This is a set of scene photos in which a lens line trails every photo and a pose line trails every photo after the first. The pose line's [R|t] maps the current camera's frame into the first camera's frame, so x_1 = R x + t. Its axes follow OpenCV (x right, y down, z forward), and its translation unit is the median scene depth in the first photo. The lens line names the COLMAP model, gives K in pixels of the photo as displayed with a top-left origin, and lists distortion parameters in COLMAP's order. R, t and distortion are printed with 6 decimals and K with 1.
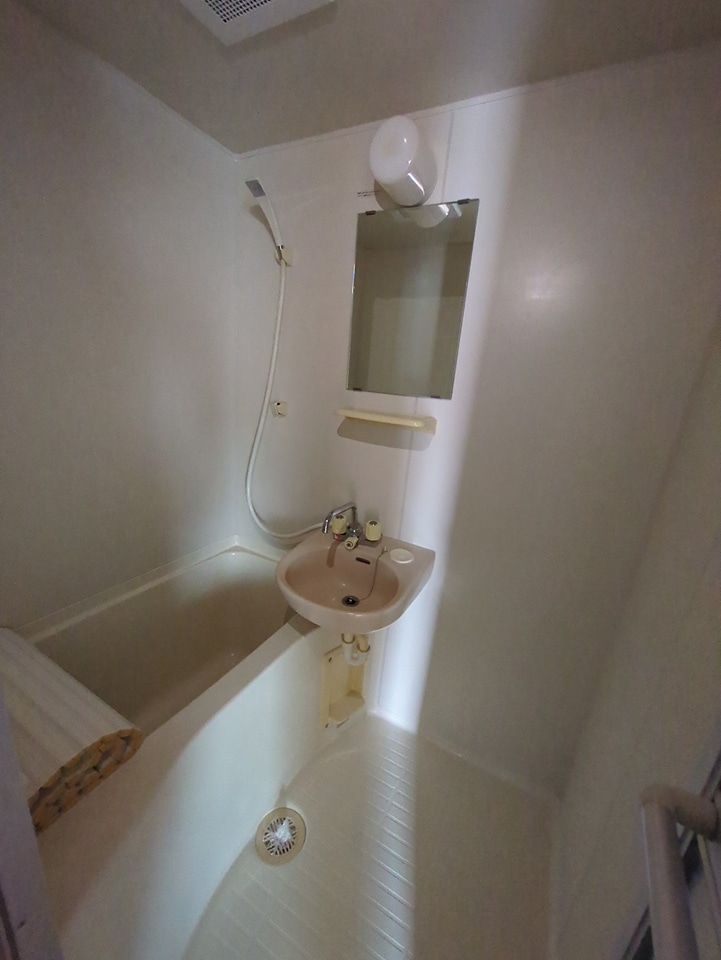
lens RADIAL K [[381.0, 0, 359.8], [0, 381.0, 482.0], [0, 0, 1]] dist [-0.003056, 0.000546]
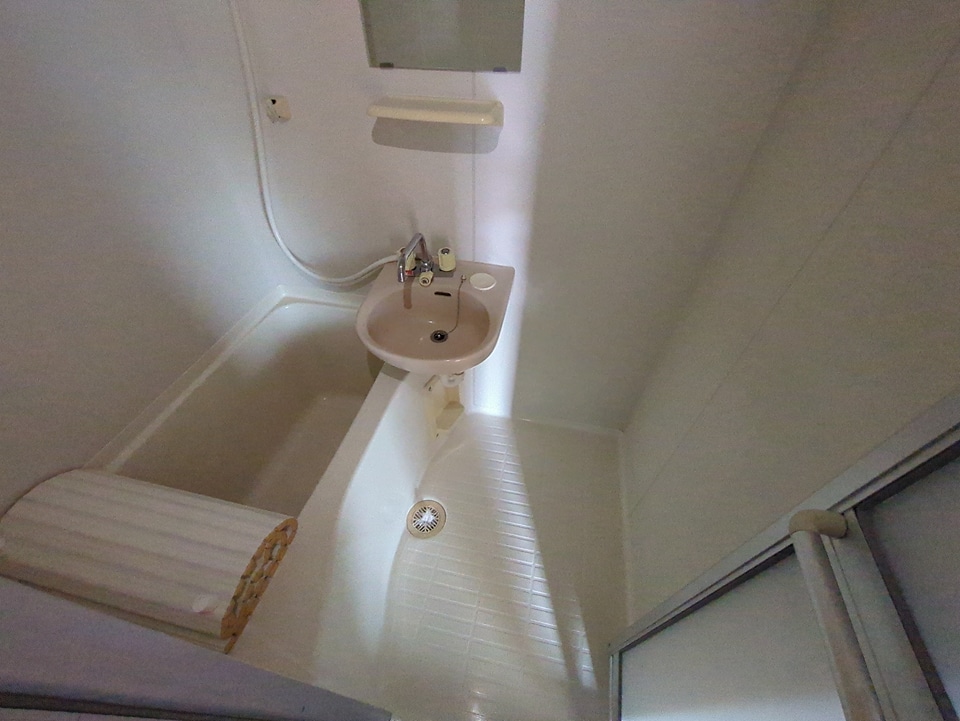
lens RADIAL K [[381.0, 0, 480.9], [0, 381.0, 361.6], [0, 0, 1]] dist [-0.003056, 0.000546]
pose [[0.957625, -0.247690, 0.146986, -0.079373], [0.142759, 0.851425, 0.504674, -0.109732], [-0.250150, -0.462305, 0.850705, 0.106684]]
